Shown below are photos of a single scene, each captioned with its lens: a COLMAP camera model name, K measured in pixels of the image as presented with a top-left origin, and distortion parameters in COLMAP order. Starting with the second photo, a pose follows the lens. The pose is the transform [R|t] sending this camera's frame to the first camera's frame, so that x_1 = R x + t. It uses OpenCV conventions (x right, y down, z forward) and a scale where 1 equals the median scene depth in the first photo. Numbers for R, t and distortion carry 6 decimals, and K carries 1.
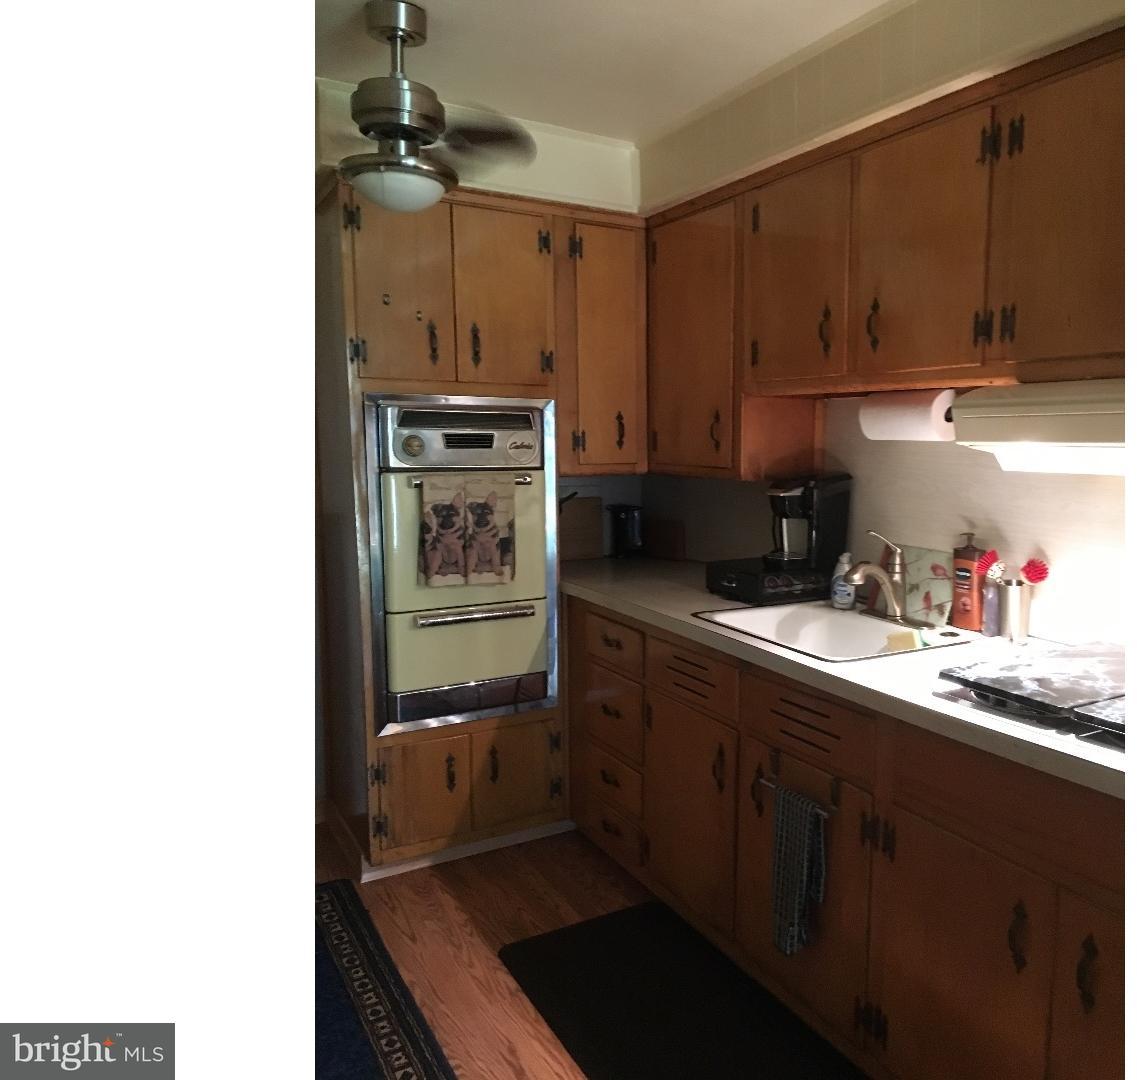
lens RADIAL K [[905.3, 0, 722.0], [0, 905.3, 539.9], [0, 0, 1]] dist [0.059613, -0.095102]
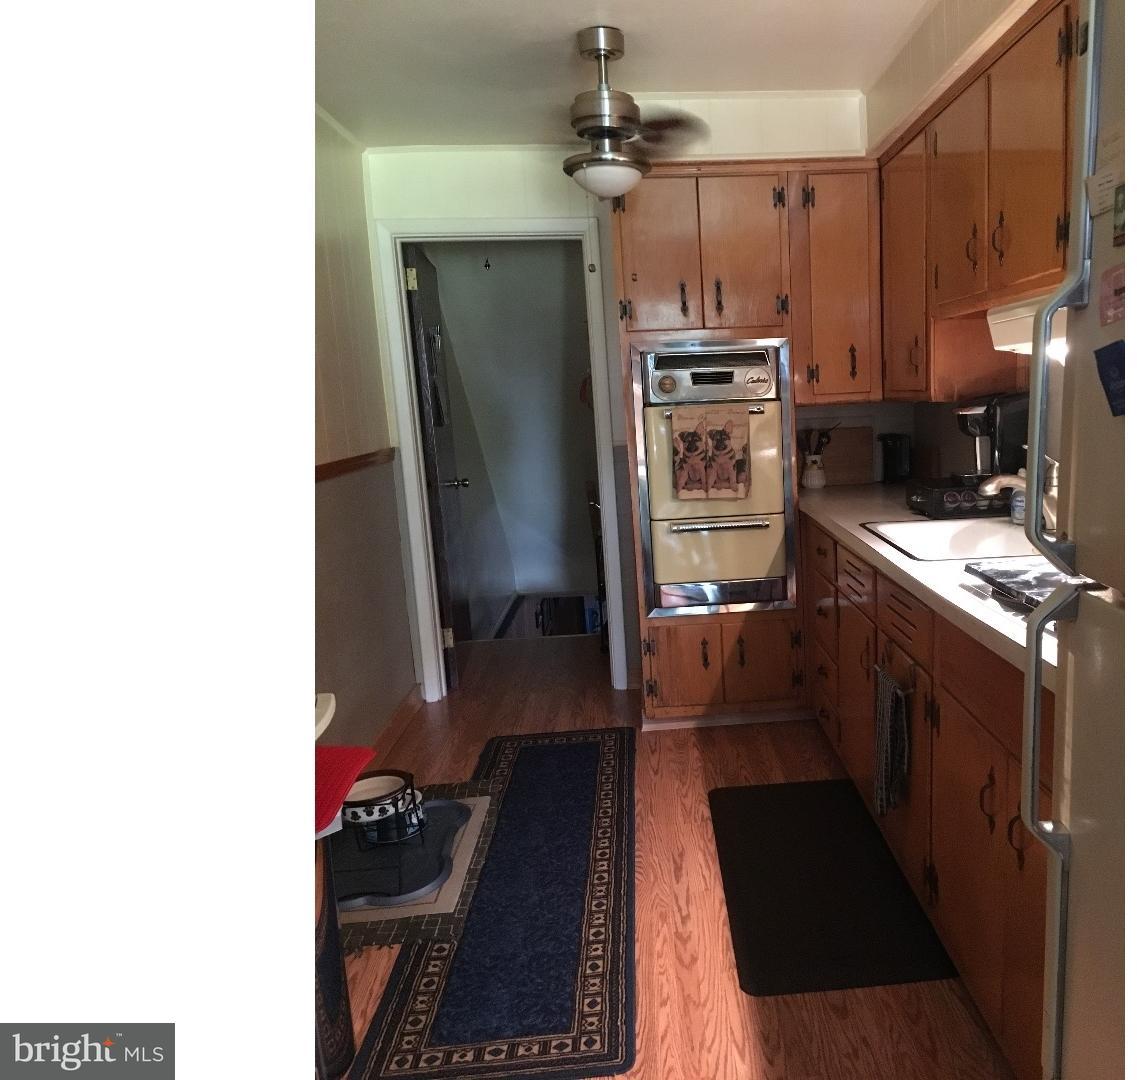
lens RADIAL K [[905.3, 0, 722.0], [0, 905.3, 539.9], [0, 0, 1]] dist [0.059613, -0.095102]
pose [[0.882410, 0.031809, -0.469405, 0.303206], [-0.004156, 0.998200, 0.059831, 0.032336], [0.470463, -0.050844, 0.880954, -0.054937]]
